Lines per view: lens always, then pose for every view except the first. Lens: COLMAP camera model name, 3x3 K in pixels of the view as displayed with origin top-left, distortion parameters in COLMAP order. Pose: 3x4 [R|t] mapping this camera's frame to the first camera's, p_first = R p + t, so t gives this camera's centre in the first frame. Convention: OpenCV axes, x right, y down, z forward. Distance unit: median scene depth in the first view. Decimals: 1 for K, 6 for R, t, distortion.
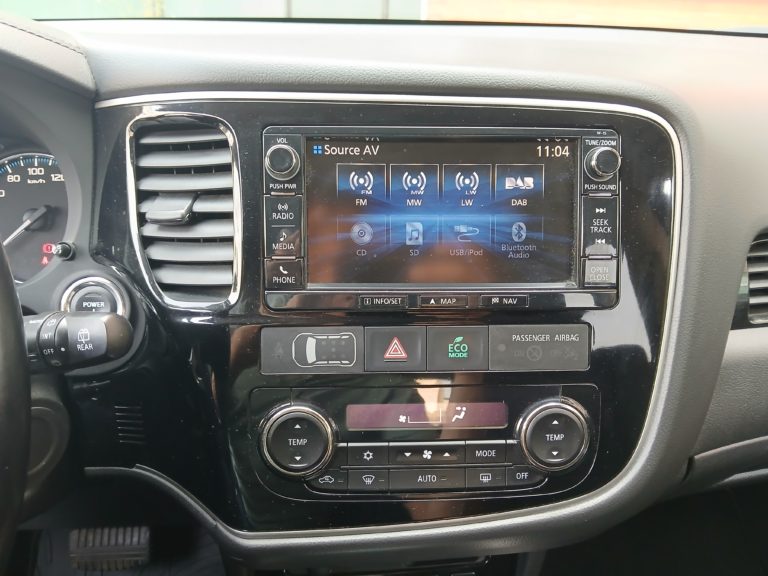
lens RADIAL K [[626.6, 0, 384.0], [0, 626.6, 288.0], [0, 0, 1]] dist [0.100302, -0.202217]
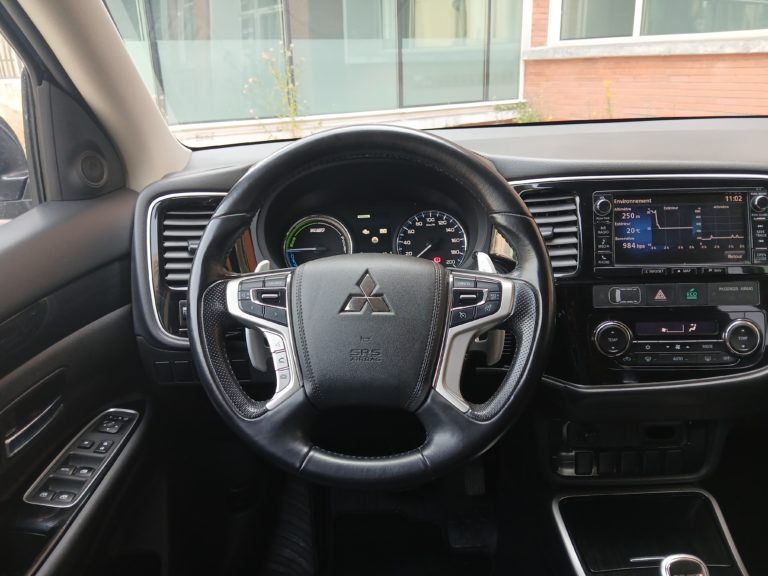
lens RADIAL K [[626.6, 0, 384.0], [0, 626.6, 288.0], [0, 0, 1]] dist [0.100302, -0.202217]
pose [[0.992176, -0.017035, -0.123681, -0.615317], [0.005815, 0.995878, -0.090514, 0.254681], [0.124713, 0.089087, 0.988185, -1.157222]]
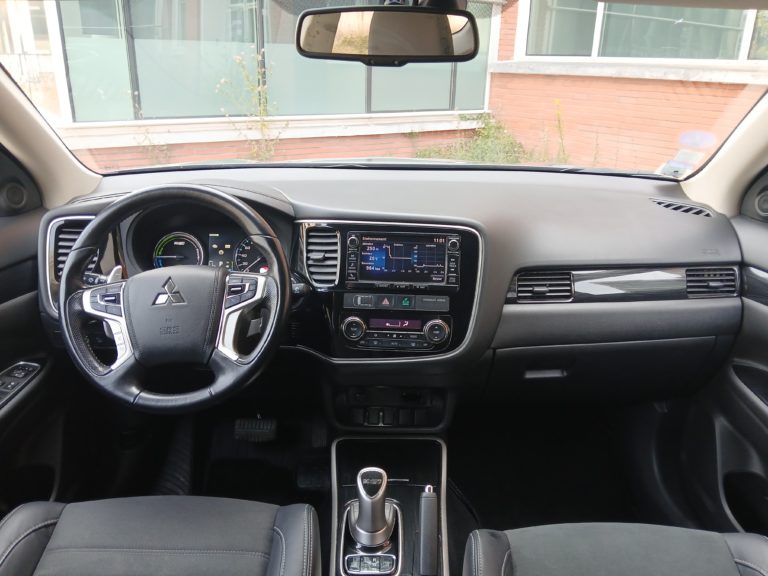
lens RADIAL K [[626.6, 0, 384.0], [0, 626.6, 288.0], [0, 0, 1]] dist [0.100302, -0.202217]
pose [[0.994313, 0.033194, -0.101192, 0.321697], [-0.041541, 0.995804, -0.081538, 0.283433], [0.098061, 0.085278, 0.991520, -2.101628]]
